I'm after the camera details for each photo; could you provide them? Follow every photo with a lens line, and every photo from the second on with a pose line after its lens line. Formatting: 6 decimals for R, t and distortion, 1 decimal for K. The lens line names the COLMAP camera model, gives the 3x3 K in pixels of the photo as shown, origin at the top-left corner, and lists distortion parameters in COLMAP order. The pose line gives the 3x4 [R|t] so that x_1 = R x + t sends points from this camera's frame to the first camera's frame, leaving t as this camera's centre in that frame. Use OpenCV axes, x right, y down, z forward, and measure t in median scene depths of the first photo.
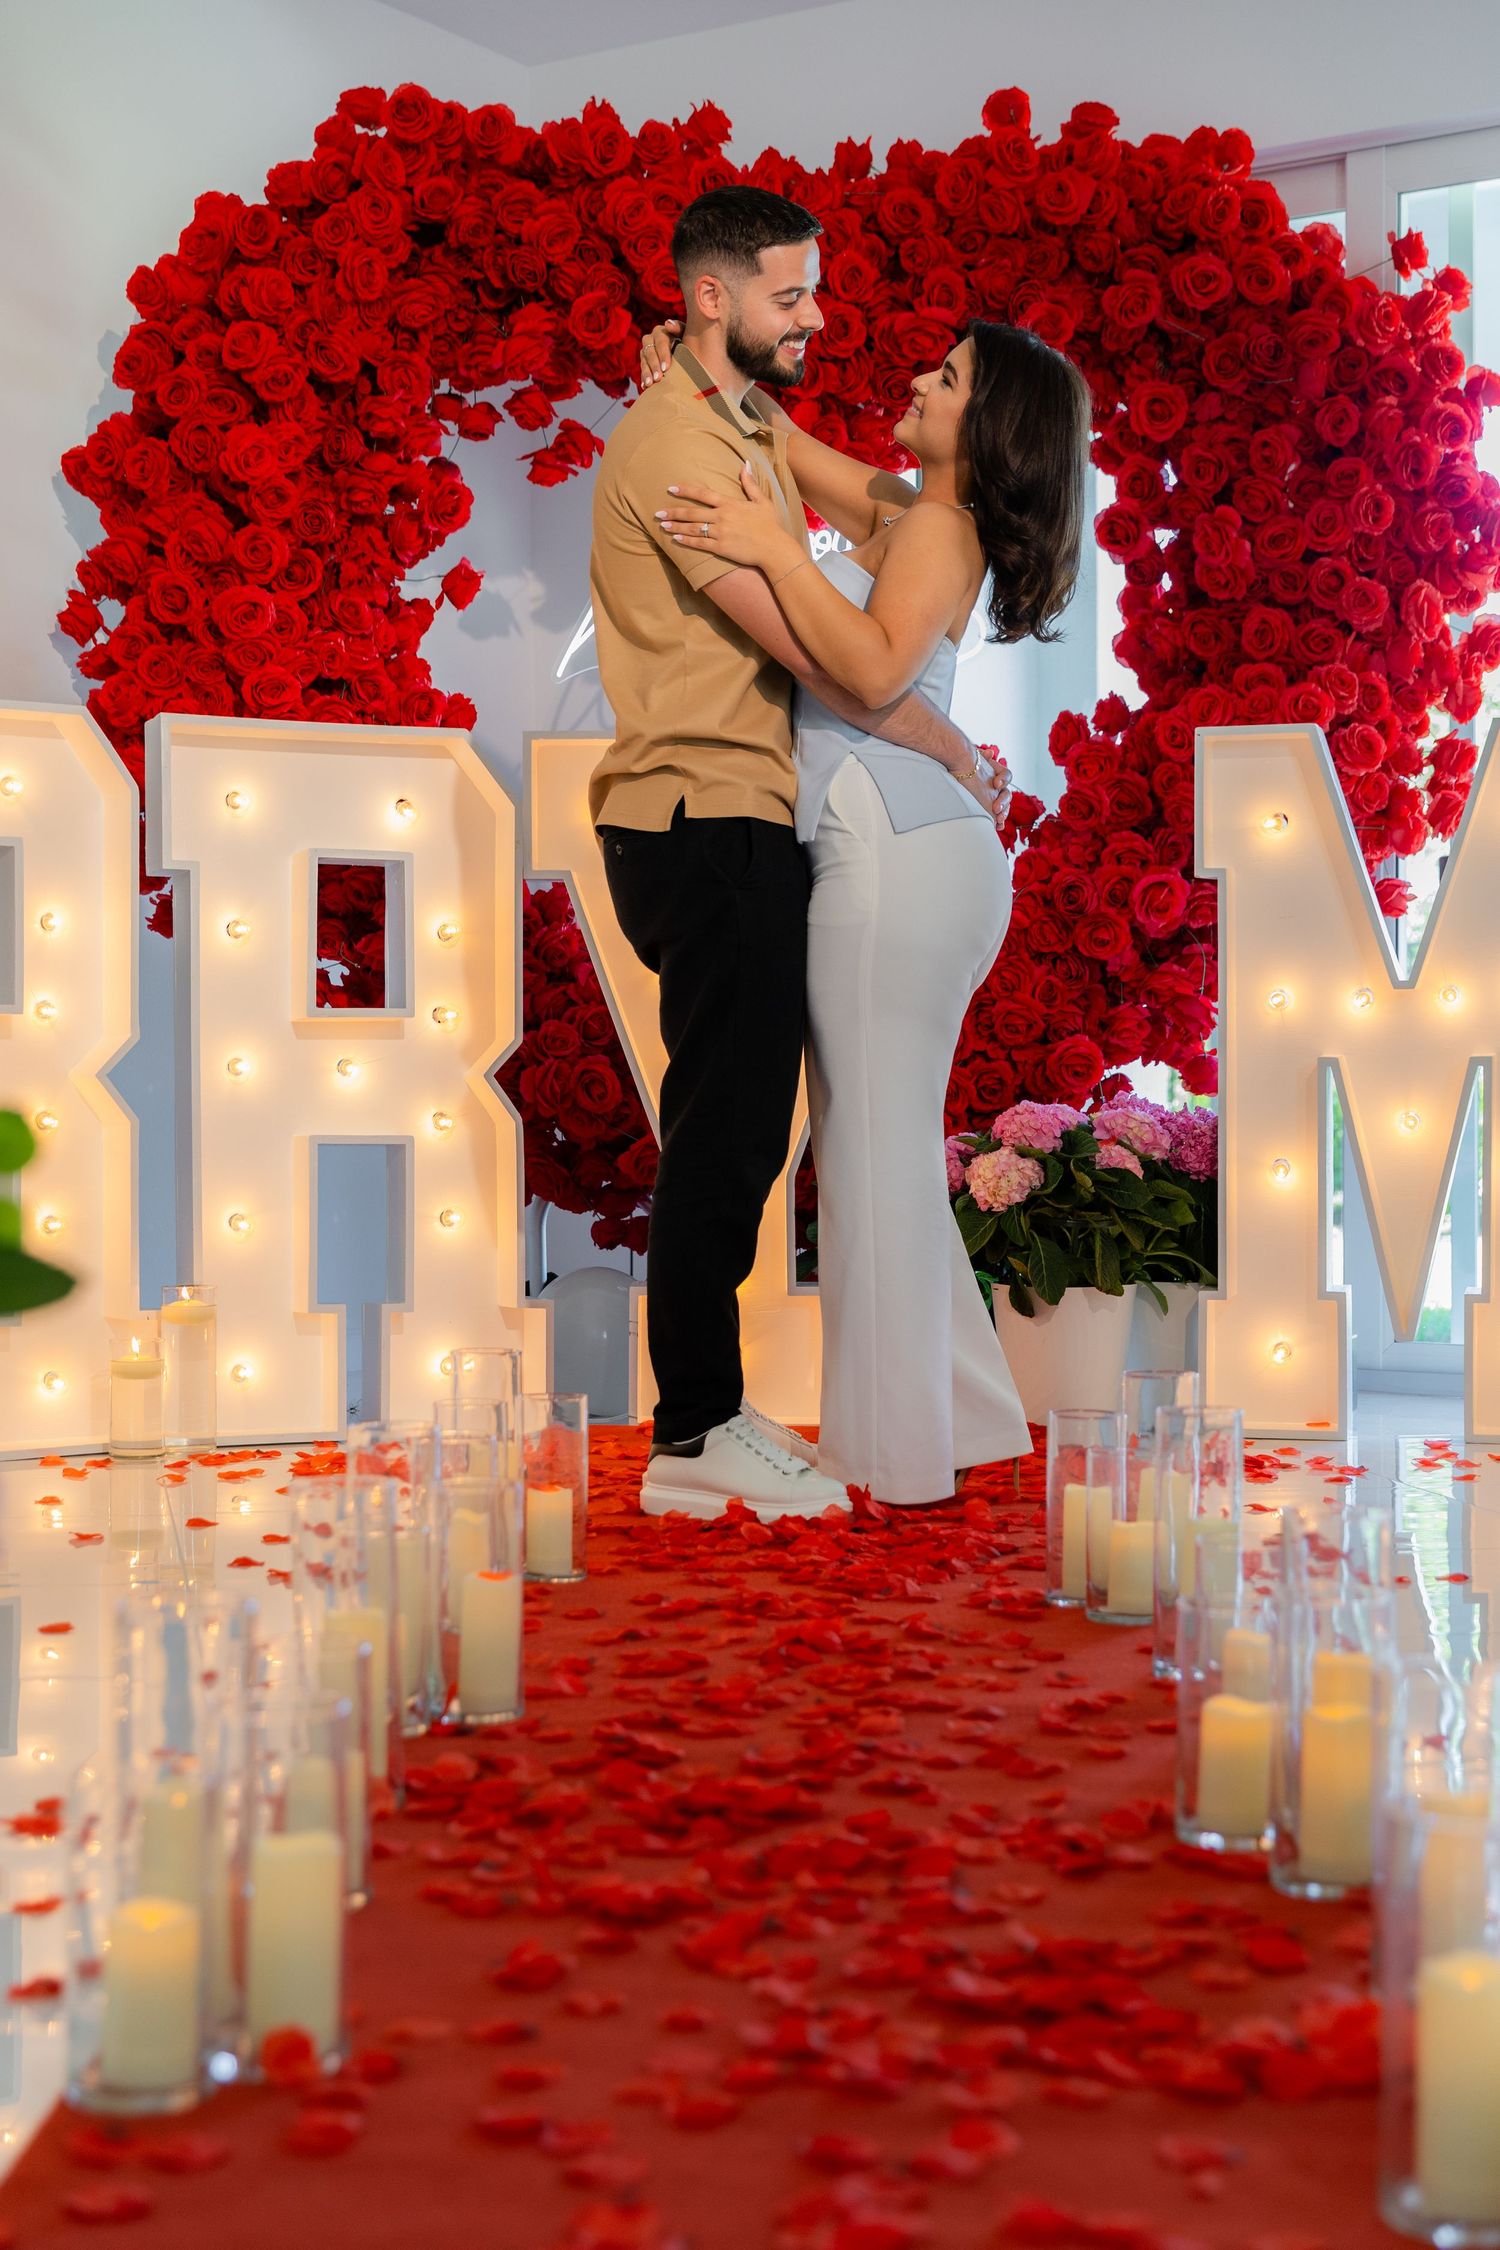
lens RADIAL K [[3232.3, 0, 753.4], [0, 3232.3, 1153.9], [0, 0, 1]] dist [0.002724, 0.005548]
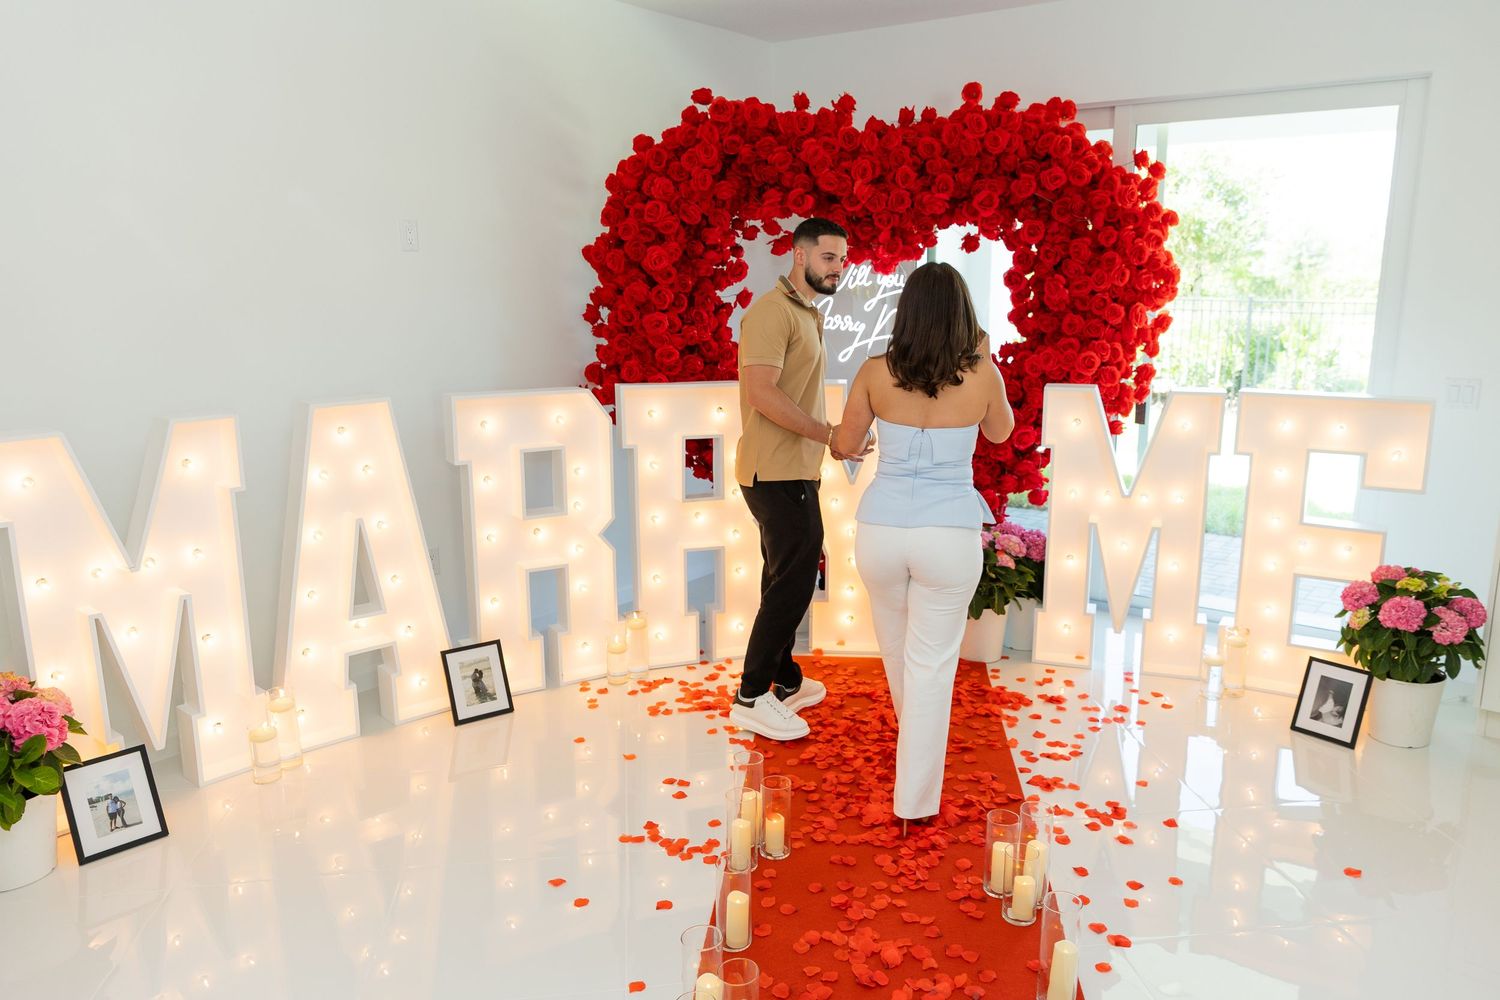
lens RADIAL K [[1068.1, 0, 798.8], [0, 1068.1, 498.7], [0, 0, 1]] dist [0.007418, -0.000218]
pose [[0.998724, 0.014045, -0.048501, -0.006713], [-0.004777, 0.982509, 0.186152, -0.184080], [0.050267, -0.185682, 0.981323, 0.176528]]
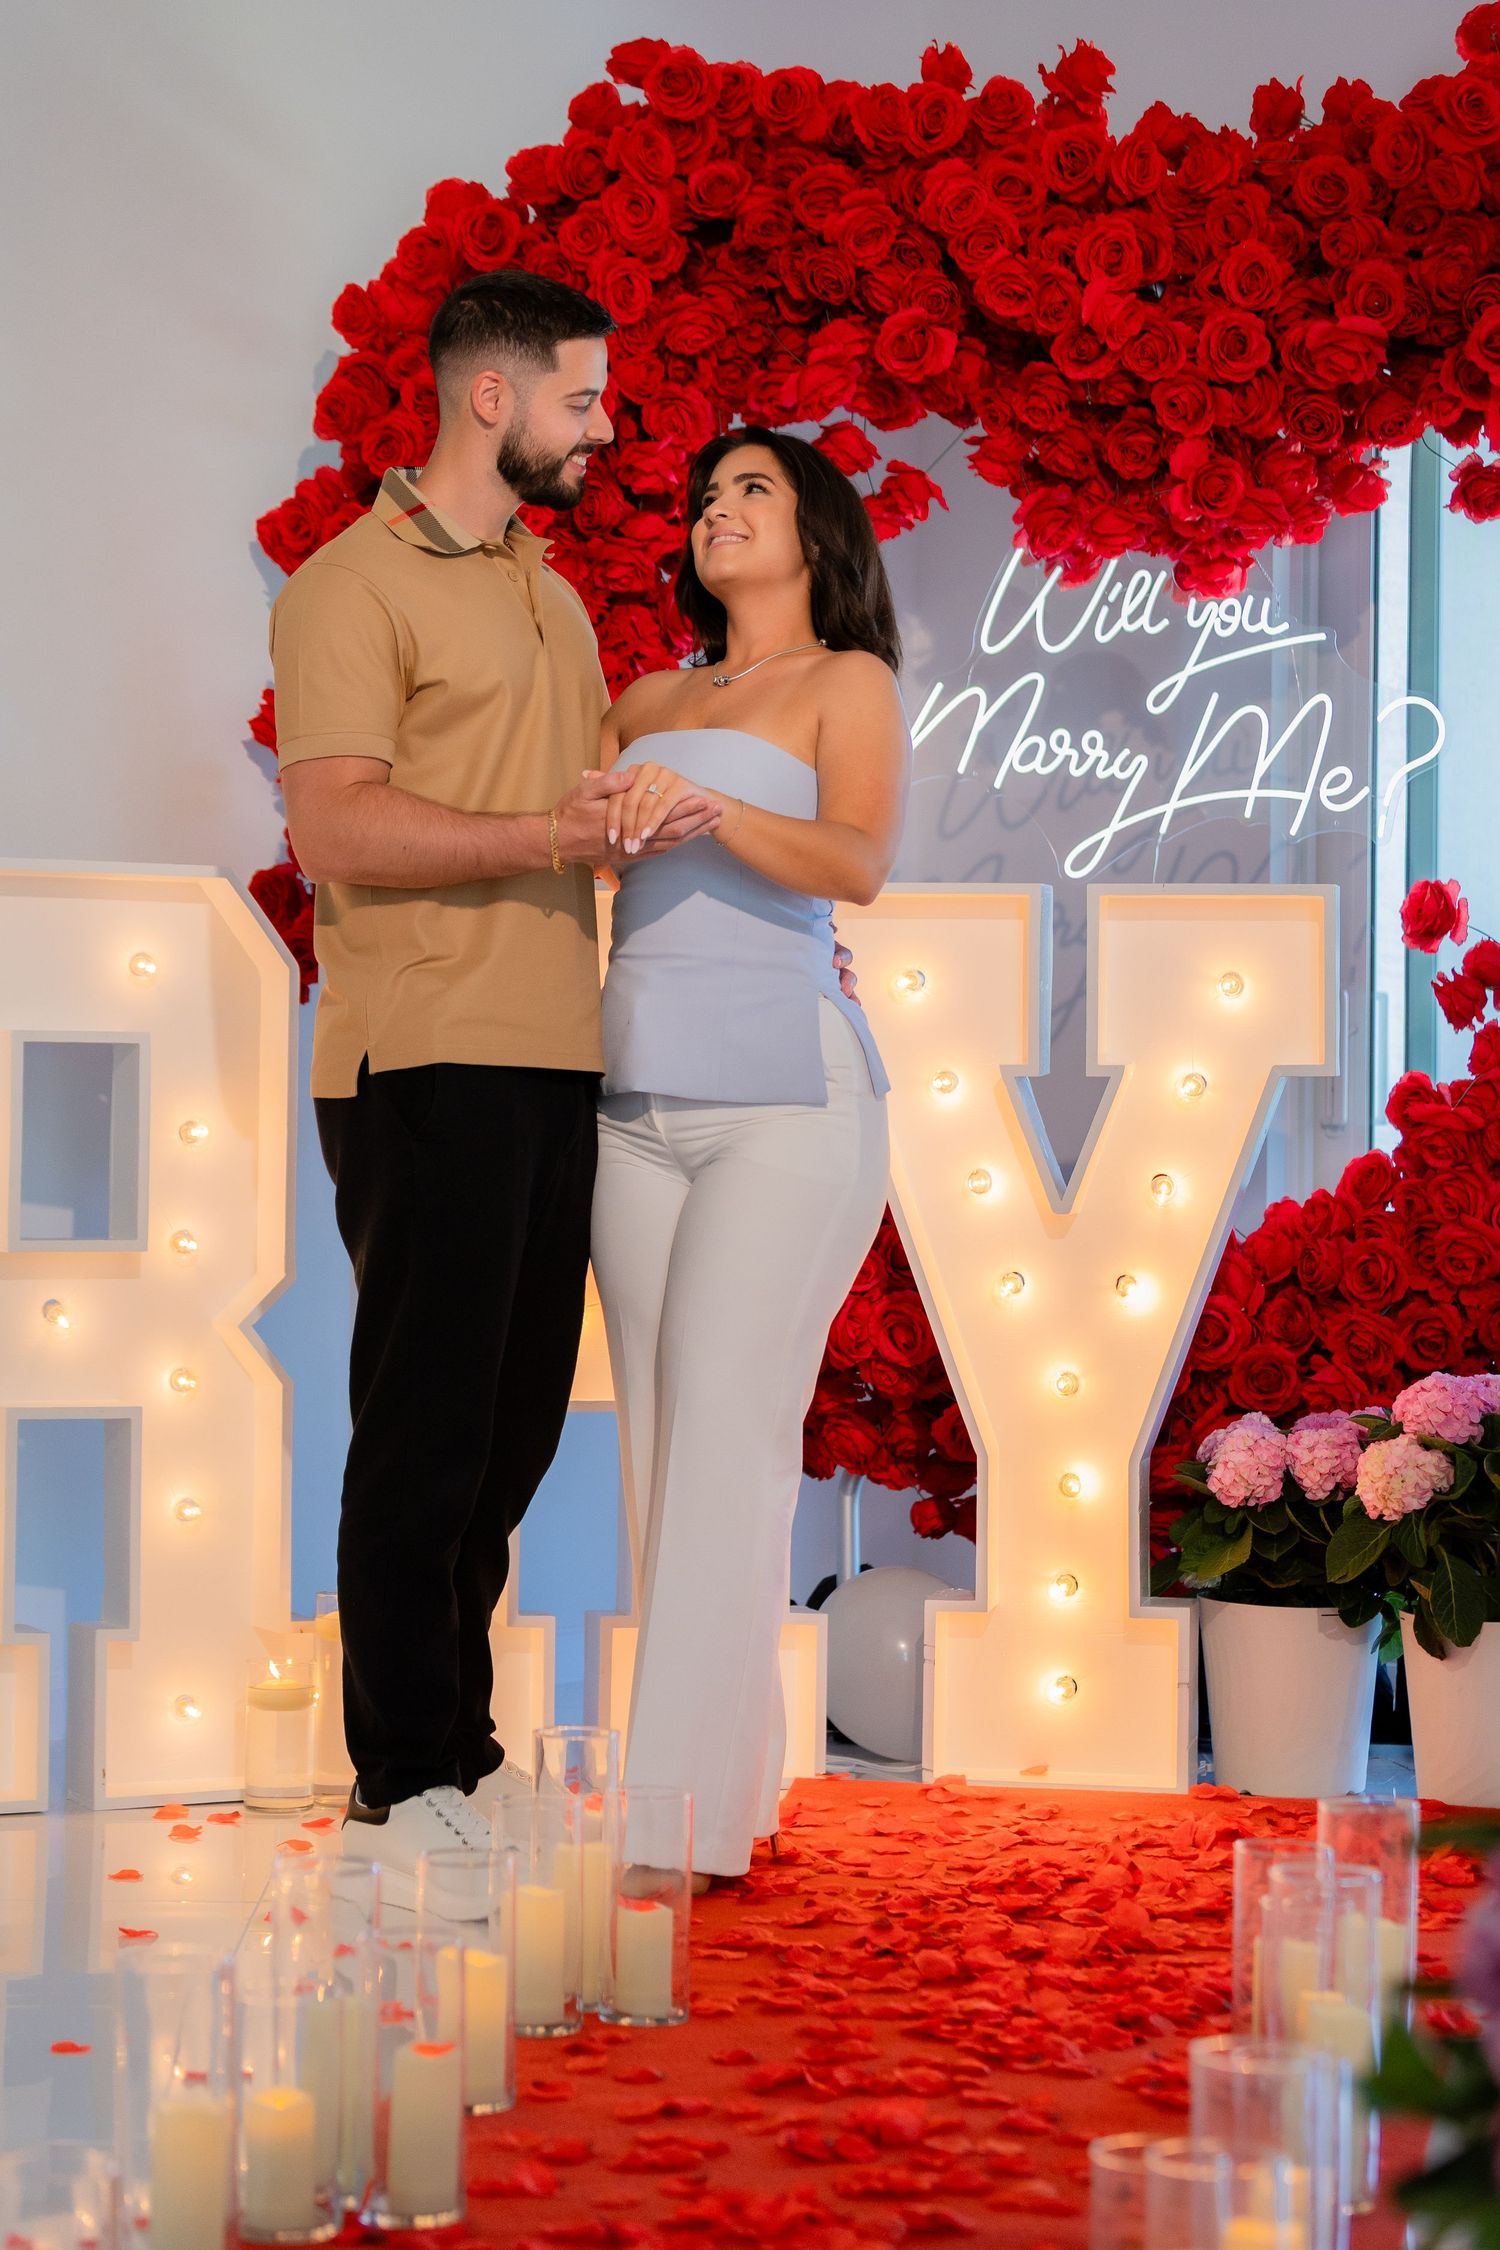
lens RADIAL K [[4665.0, 0, 752.1], [0, 4665.0, 1135.1], [0, 0, 1]] dist [0.084495, 0.058260]
pose [[0.983600, 0.010180, -0.180074, 0.114740], [-0.014189, 0.999679, -0.020988, -0.043693], [0.179802, 0.023198, 0.983429, -0.101681]]
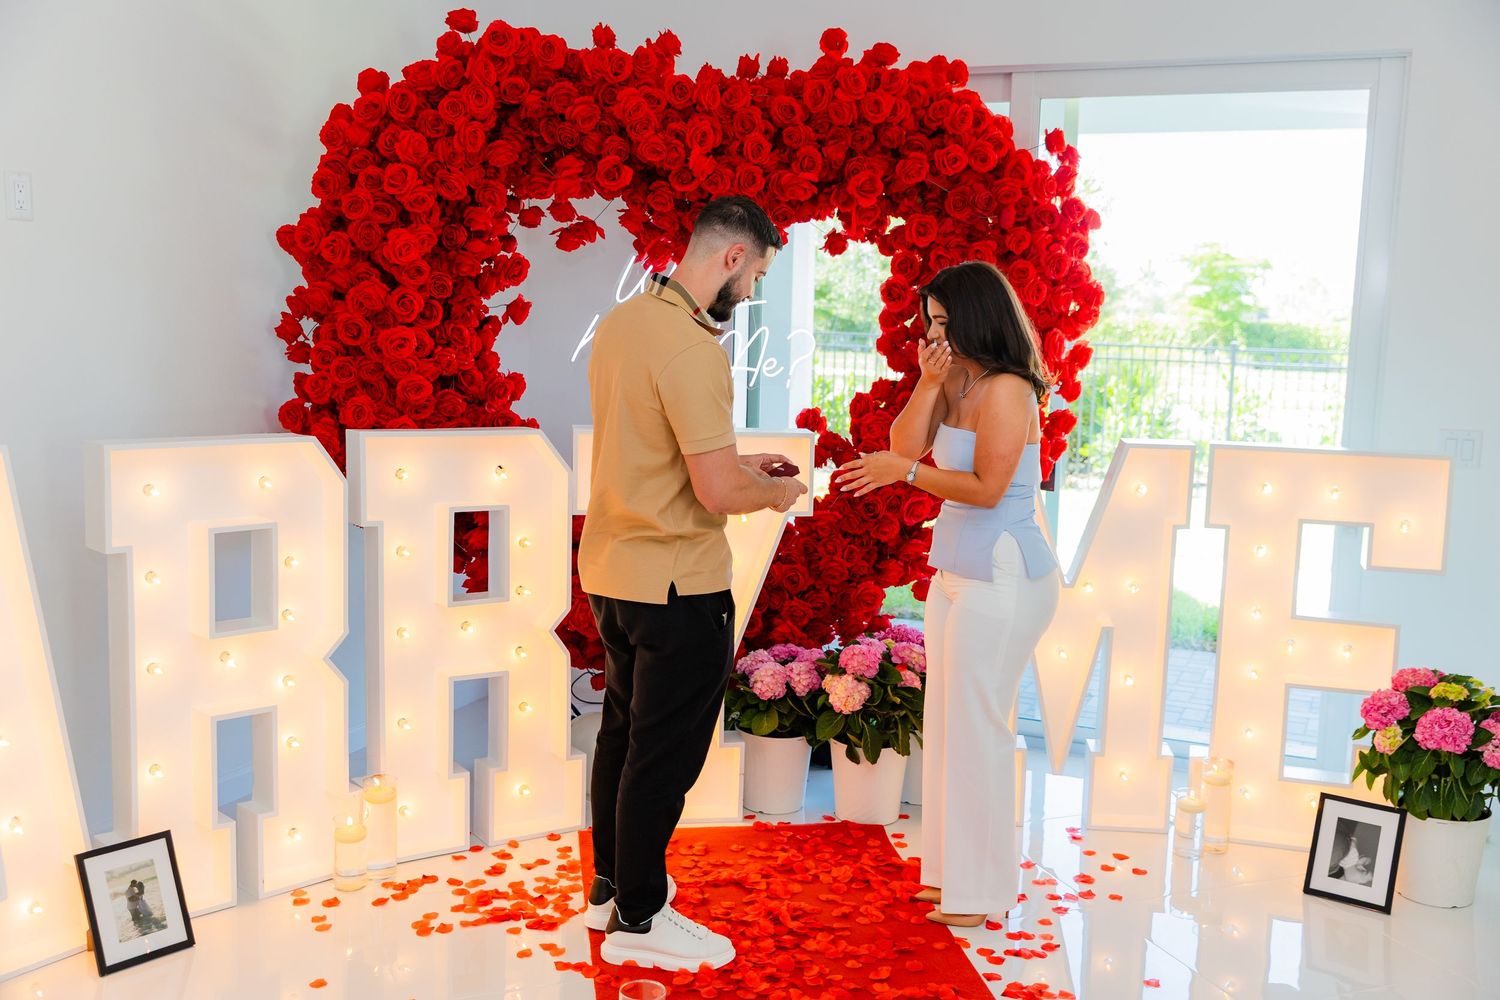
lens RADIAL K [[1452.4, 0, 762.7], [0, 1452.4, 496.2], [0, 0, 1]] dist [0.014445, -0.009087]
pose [[0.984249, 0.006420, 0.176670, -0.101781], [-0.025853, 0.993824, 0.107913, -0.170458], [-0.174886, -0.110780, 0.978337, 0.221062]]
